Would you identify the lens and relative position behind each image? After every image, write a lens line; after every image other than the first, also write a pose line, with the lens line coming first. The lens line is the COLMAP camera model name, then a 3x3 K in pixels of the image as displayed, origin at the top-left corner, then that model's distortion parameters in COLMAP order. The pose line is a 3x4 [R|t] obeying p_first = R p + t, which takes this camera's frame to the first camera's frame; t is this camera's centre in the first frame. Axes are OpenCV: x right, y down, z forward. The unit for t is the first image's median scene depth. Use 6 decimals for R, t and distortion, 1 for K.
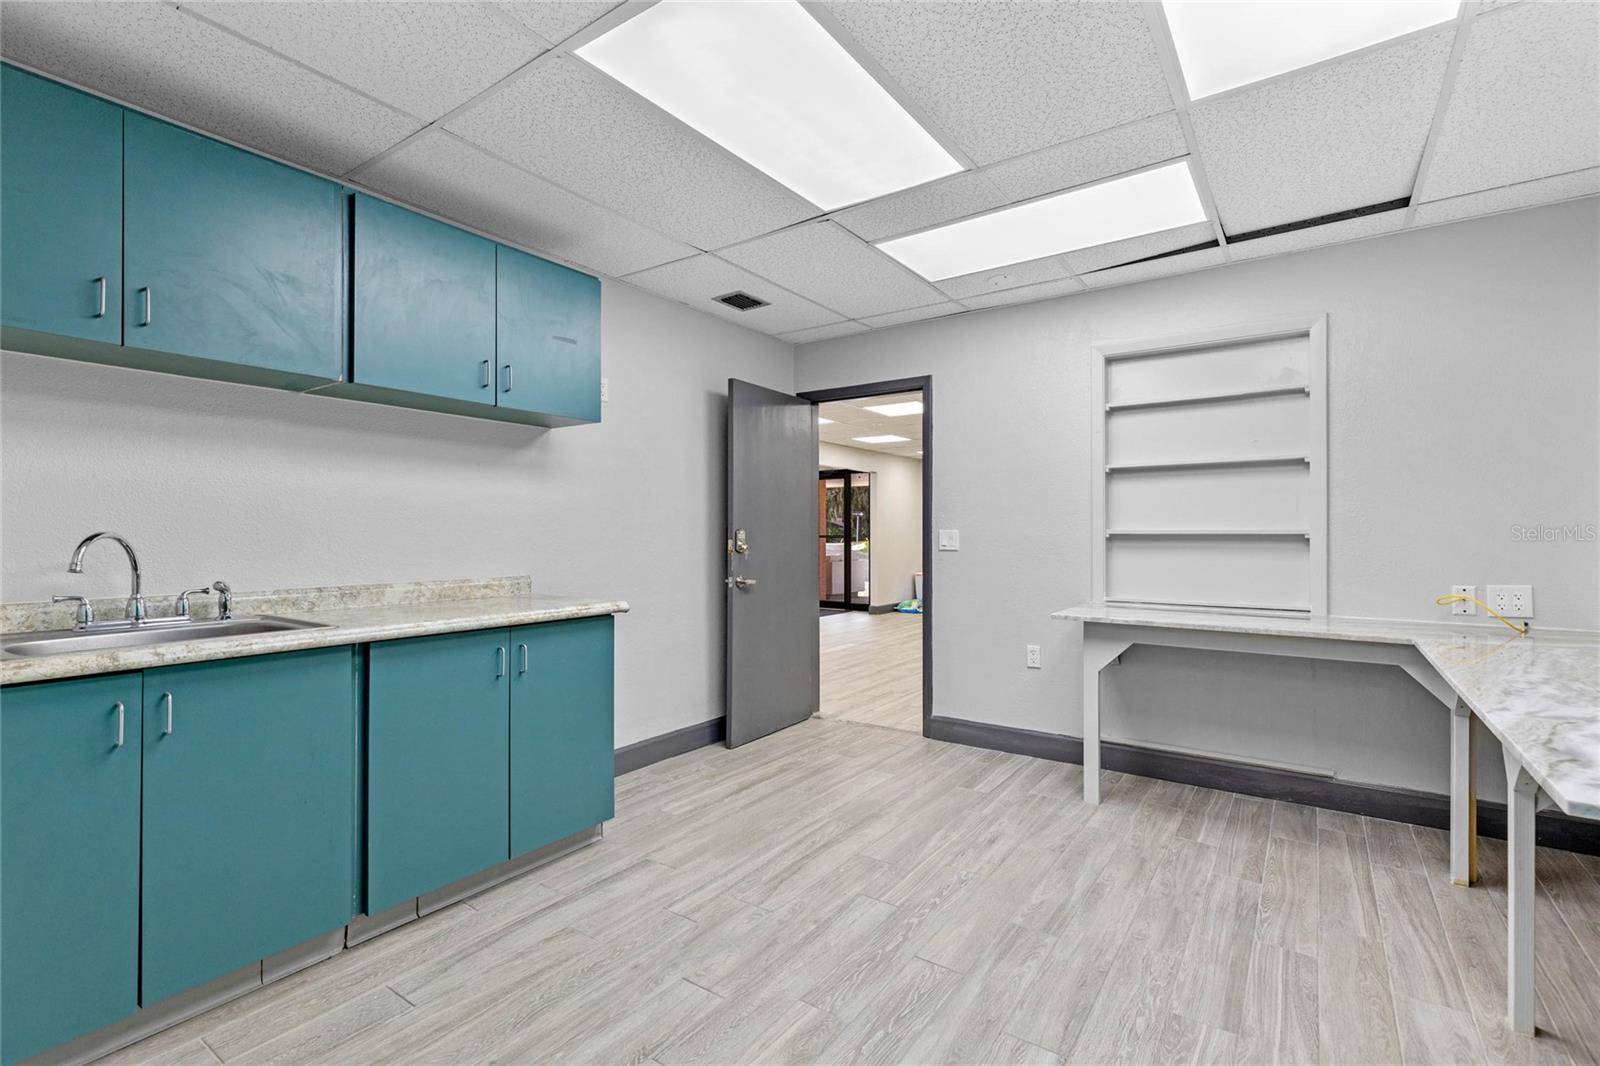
lens RADIAL K [[725.7, 0, 803.6], [0, 725.7, 535.4], [0, 0, 1]] dist [0.008465, -0.000375]
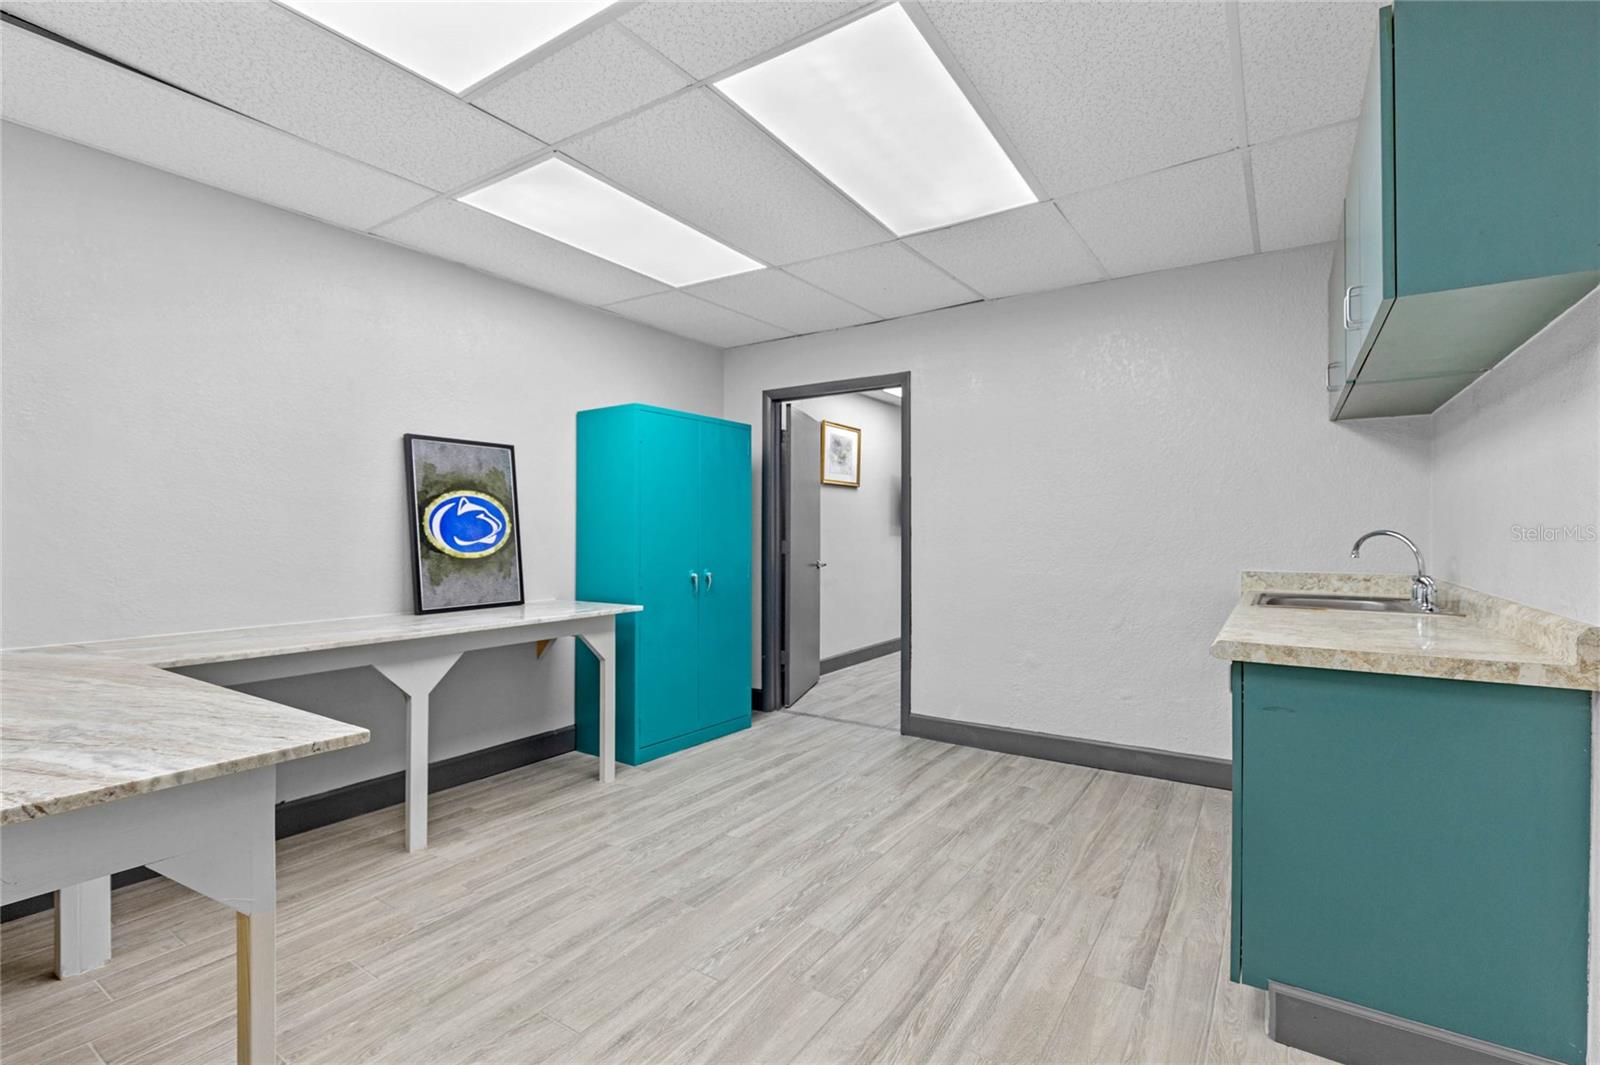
lens RADIAL K [[725.7, 0, 796.9], [0, 725.7, 530.5], [0, 0, 1]] dist [0.008465, -0.000375]
pose [[-0.999856, -0.001498, -0.016903, 0.157883], [-0.001511, 0.999999, 0.000731, -0.003977], [0.016902, 0.000756, -0.999857, 2.017577]]
